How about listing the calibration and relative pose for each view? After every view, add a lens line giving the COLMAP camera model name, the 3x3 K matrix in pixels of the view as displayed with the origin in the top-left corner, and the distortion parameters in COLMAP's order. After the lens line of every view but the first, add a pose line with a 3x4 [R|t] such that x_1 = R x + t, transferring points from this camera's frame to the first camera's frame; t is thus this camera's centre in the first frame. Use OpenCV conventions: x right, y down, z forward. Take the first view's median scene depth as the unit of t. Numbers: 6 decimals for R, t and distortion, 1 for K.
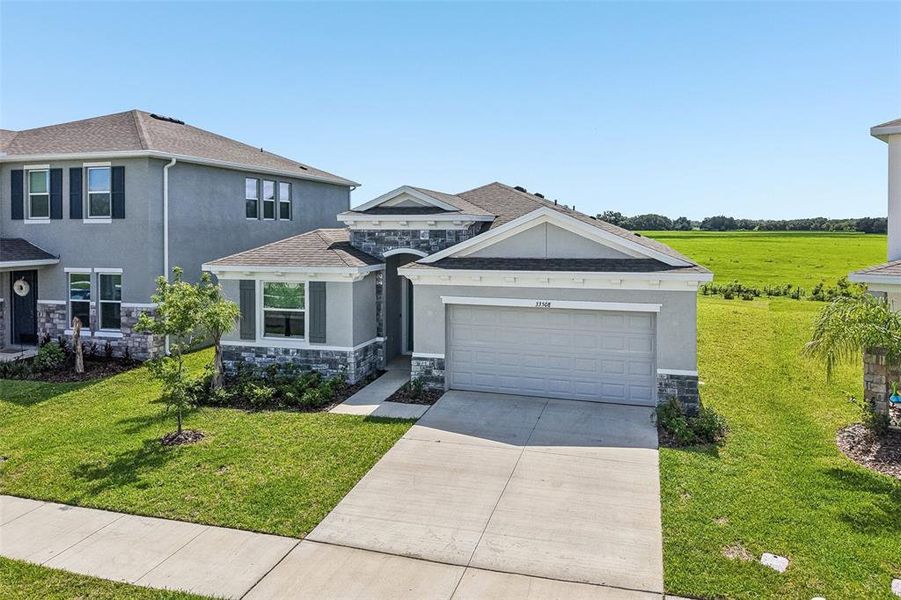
lens RADIAL K [[629.4, 0, 461.4], [0, 629.4, 223.8], [0, 0, 1]] dist [0.022786, -0.025044]
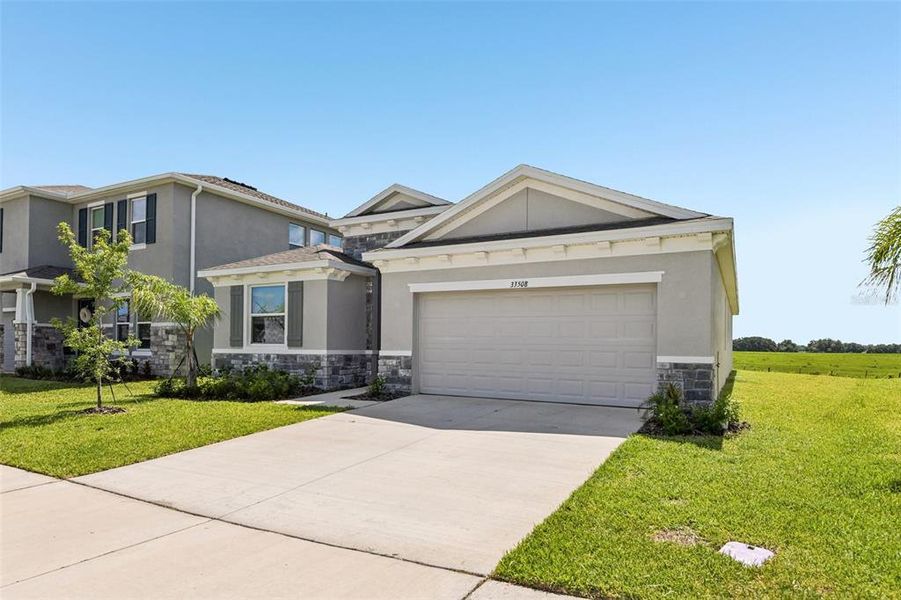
lens RADIAL K [[540.8, 0, 466.6], [0, 540.8, 345.2], [0, 0, 1]] dist [-0.013704, -0.000636]
pose [[0.979104, 0.009540, -0.203134, 0.183211], [-0.011101, 0.999917, -0.006549, 0.188206], [0.203055, 0.008667, 0.979129, 0.266944]]
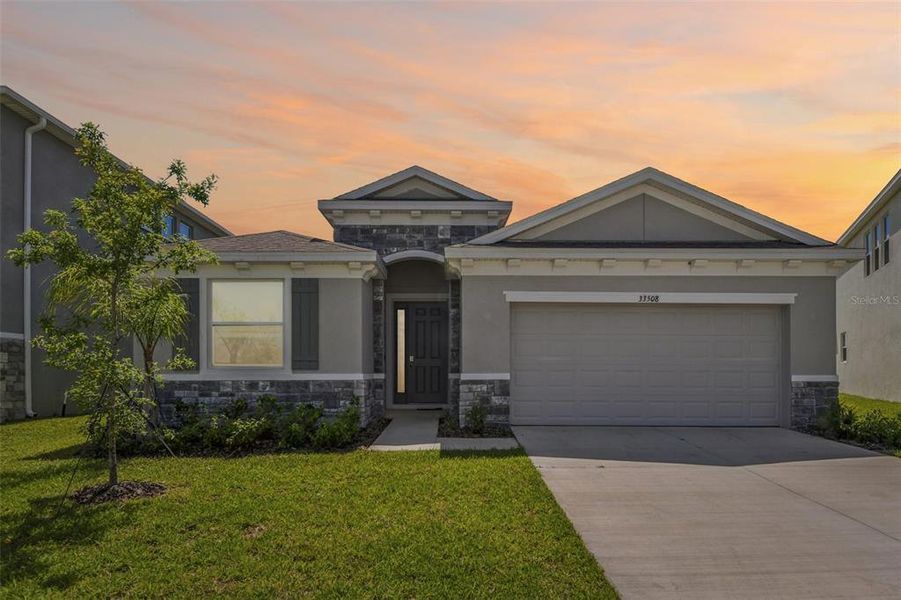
lens RADIAL K [[534.1, 0, 448.1], [0, 534.1, 370.7], [0, 0, 1]] dist [-0.013343, -0.001278]
pose [[0.957304, 0.001721, 0.289078, -0.245864], [-0.000894, 0.999995, -0.002990, 0.190531], [-0.289082, 0.002604, 0.957301, 0.413436]]
